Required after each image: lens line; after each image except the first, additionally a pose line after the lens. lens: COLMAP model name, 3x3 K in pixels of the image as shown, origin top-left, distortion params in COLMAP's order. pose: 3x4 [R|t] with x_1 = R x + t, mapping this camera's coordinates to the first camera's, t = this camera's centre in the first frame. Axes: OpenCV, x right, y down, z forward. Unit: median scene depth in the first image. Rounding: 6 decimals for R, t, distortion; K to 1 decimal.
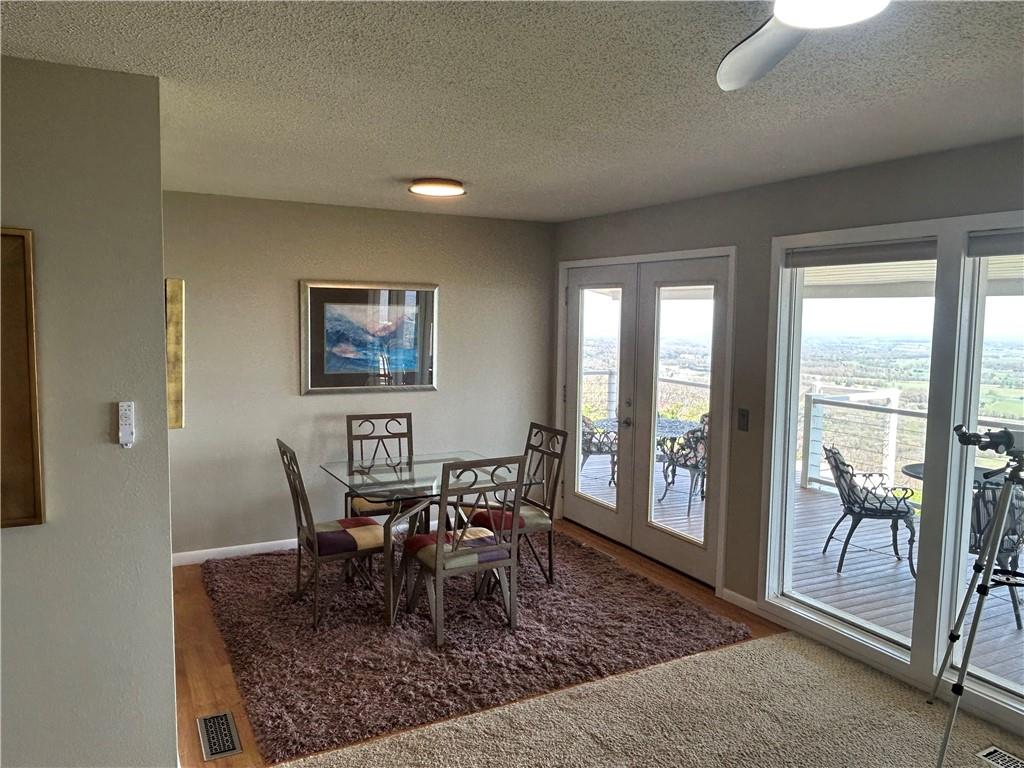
lens RADIAL K [[748.5, 0, 512.5], [0, 748.5, 384.4], [0, 0, 1]] dist [0.001739, -0.003923]
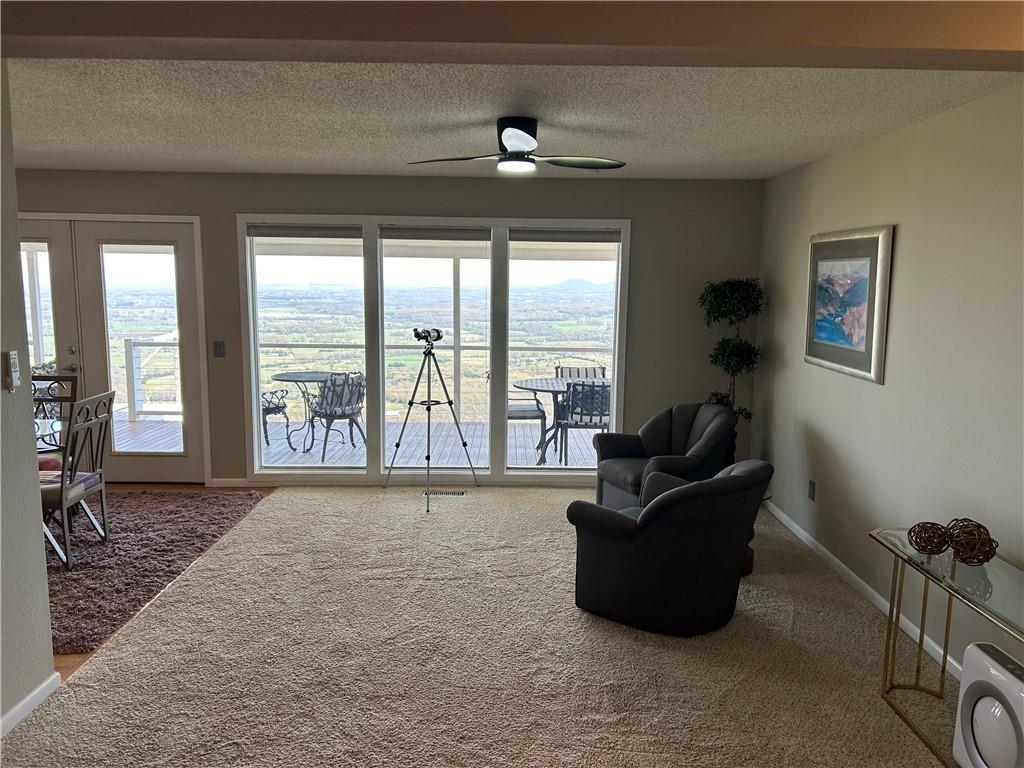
lens RADIAL K [[773.5, 0, 519.1], [0, 773.5, 383.9], [0, 0, 1]] dist [0.049021, -0.060902]
pose [[0.464890, -0.130528, 0.875694, -0.721481], [0.077944, 0.991266, 0.106376, 0.003758], [-0.881931, 0.018802, 0.471004, -0.136962]]
